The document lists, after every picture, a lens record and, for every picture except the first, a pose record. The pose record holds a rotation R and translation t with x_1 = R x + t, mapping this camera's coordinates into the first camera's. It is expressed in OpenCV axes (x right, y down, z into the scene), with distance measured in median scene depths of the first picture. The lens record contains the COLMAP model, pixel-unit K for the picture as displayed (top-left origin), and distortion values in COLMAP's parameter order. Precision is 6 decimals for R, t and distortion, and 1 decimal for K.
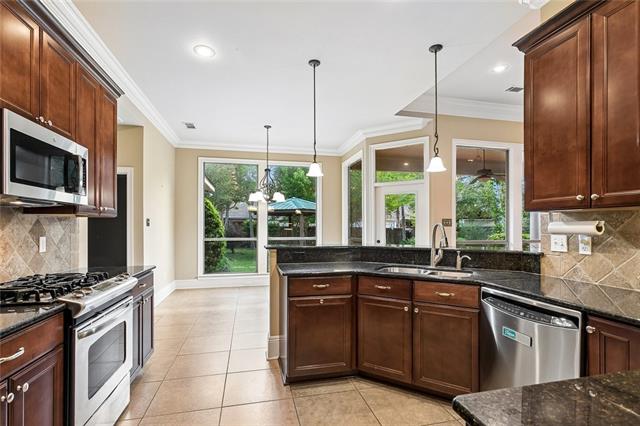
lens RADIAL K [[304.7, 0, 319.0], [0, 304.7, 215.7], [0, 0, 1]] dist [0.002987, 0.000176]
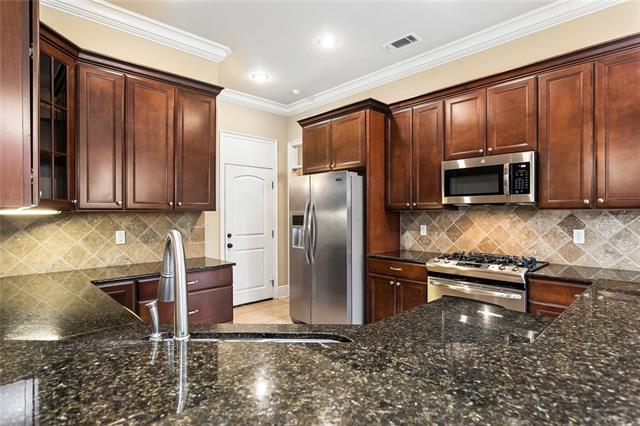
lens RADIAL K [[336.5, 0, 320.0], [0, 336.5, 213.0], [0, 0, 1]] dist [0.002911, 0.000492]
pose [[-0.858349, 0.005655, -0.513035, 0.559672], [0.023545, 0.999320, -0.028377, 0.024268], [0.512525, -0.036437, -0.857899, 1.697619]]
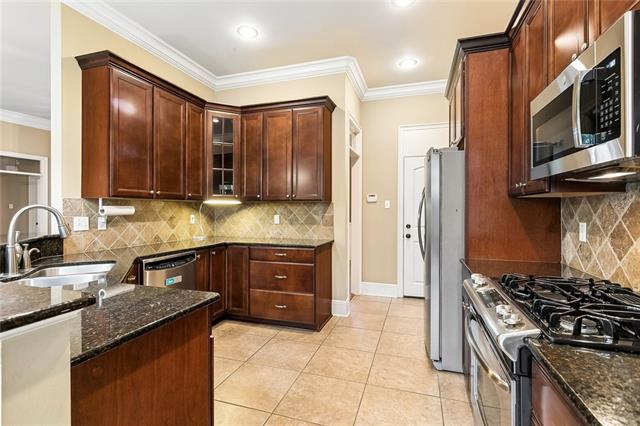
lens RADIAL K [[304.7, 0, 319.0], [0, 304.7, 215.7], [0, 0, 1]] dist [0.002987, 0.000176]
pose [[-0.854265, -0.012295, 0.519692, -0.638414], [-0.019603, 0.999771, -0.008572, 0.053182], [-0.519468, -0.017510, -0.854311, 1.581119]]
